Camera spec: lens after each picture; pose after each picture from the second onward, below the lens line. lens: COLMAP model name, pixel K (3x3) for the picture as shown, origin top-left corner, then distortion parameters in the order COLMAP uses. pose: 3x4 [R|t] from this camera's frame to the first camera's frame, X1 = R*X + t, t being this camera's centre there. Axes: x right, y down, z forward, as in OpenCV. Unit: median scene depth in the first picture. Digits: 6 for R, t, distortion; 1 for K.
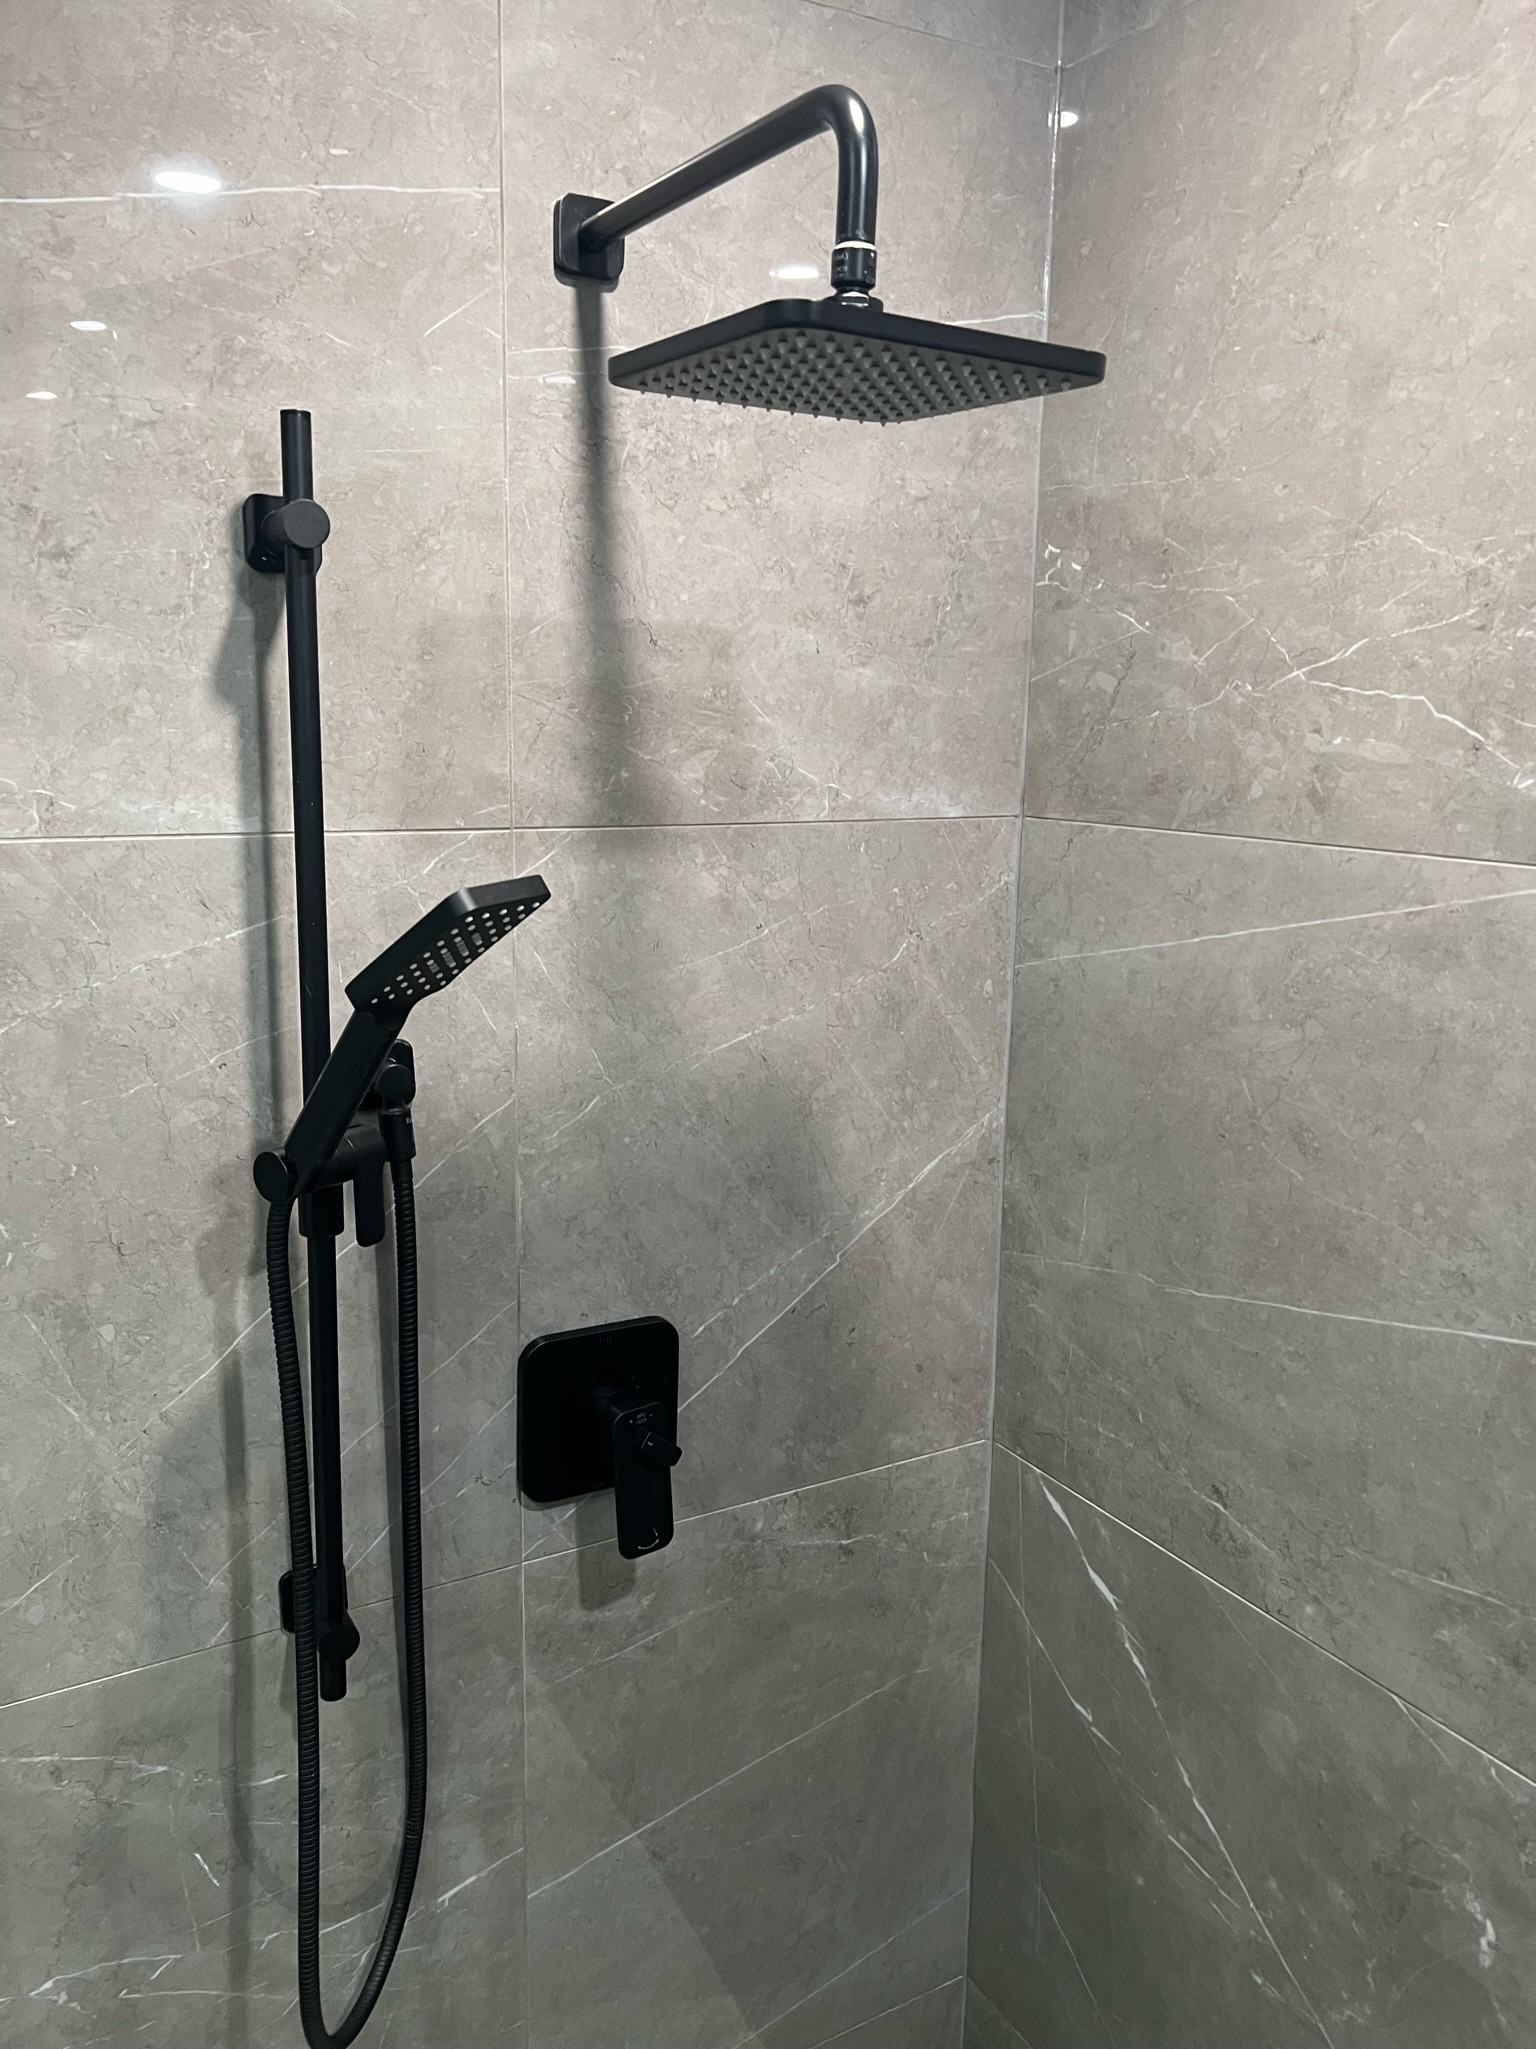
lens RADIAL K [[1561.2, 0, 751.2], [0, 1561.2, 1009.8], [0, 0, 1]] dist [0.050268, -0.052009]
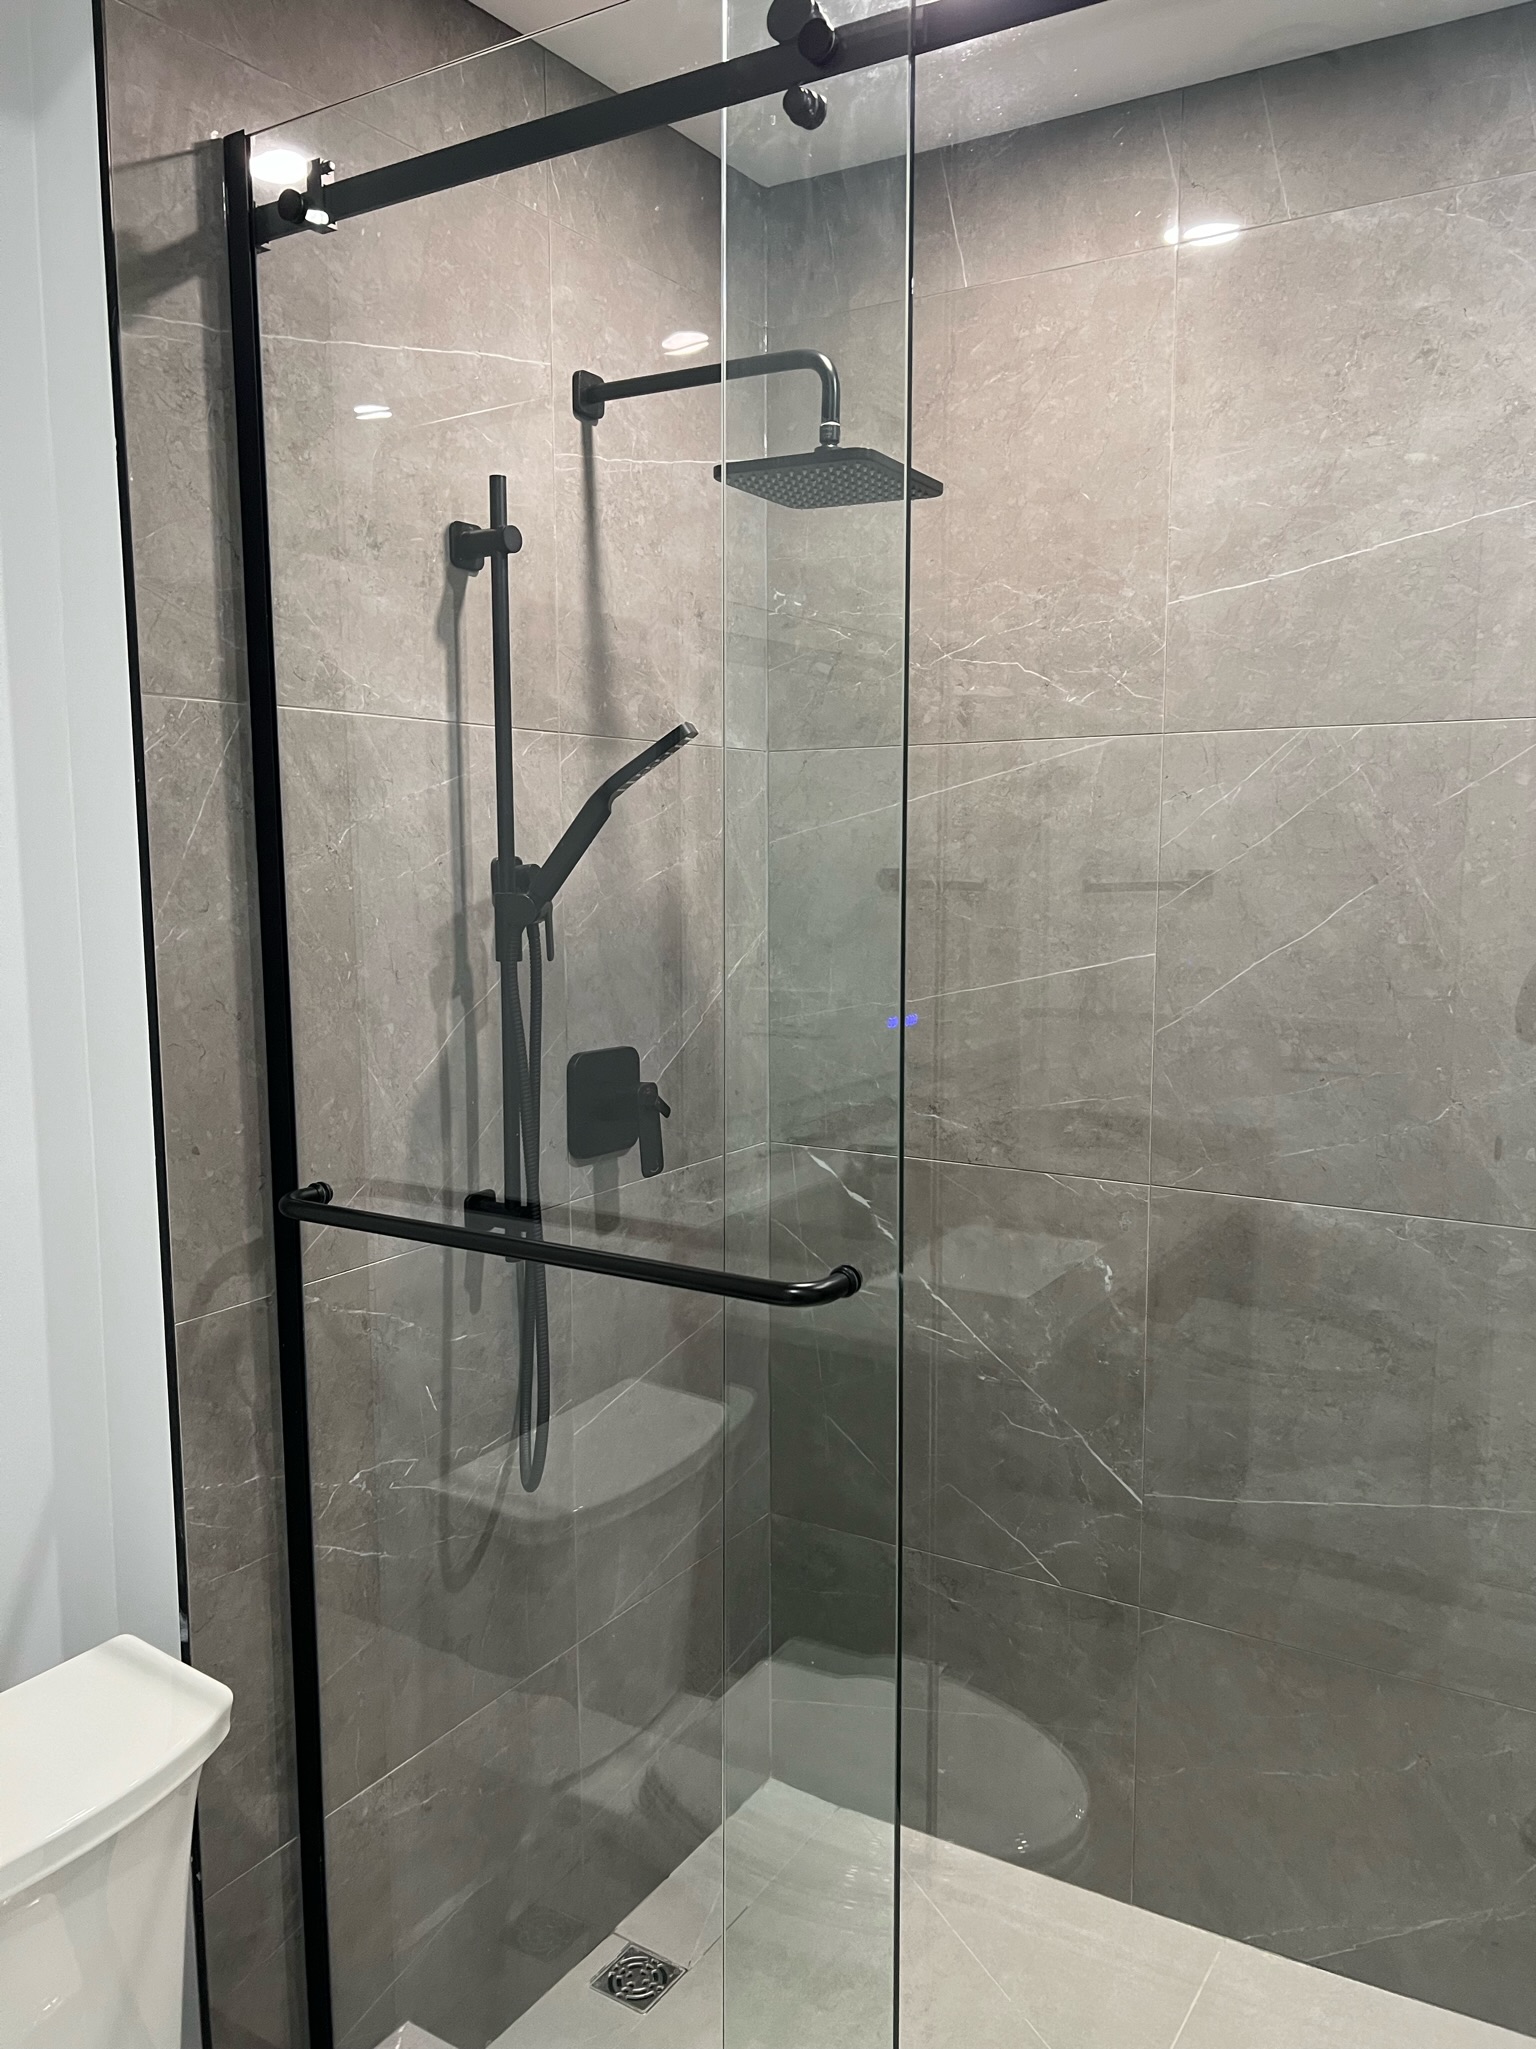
lens RADIAL K [[1561.2, 0, 766.6], [0, 1561.2, 1021.4], [0, 0, 1]] dist [0.050268, -0.052009]
pose [[0.881531, -0.072585, 0.466513, -0.773935], [0.108091, 0.992895, -0.049766, 0.303023], [-0.459586, 0.094297, 0.883113, -0.556657]]
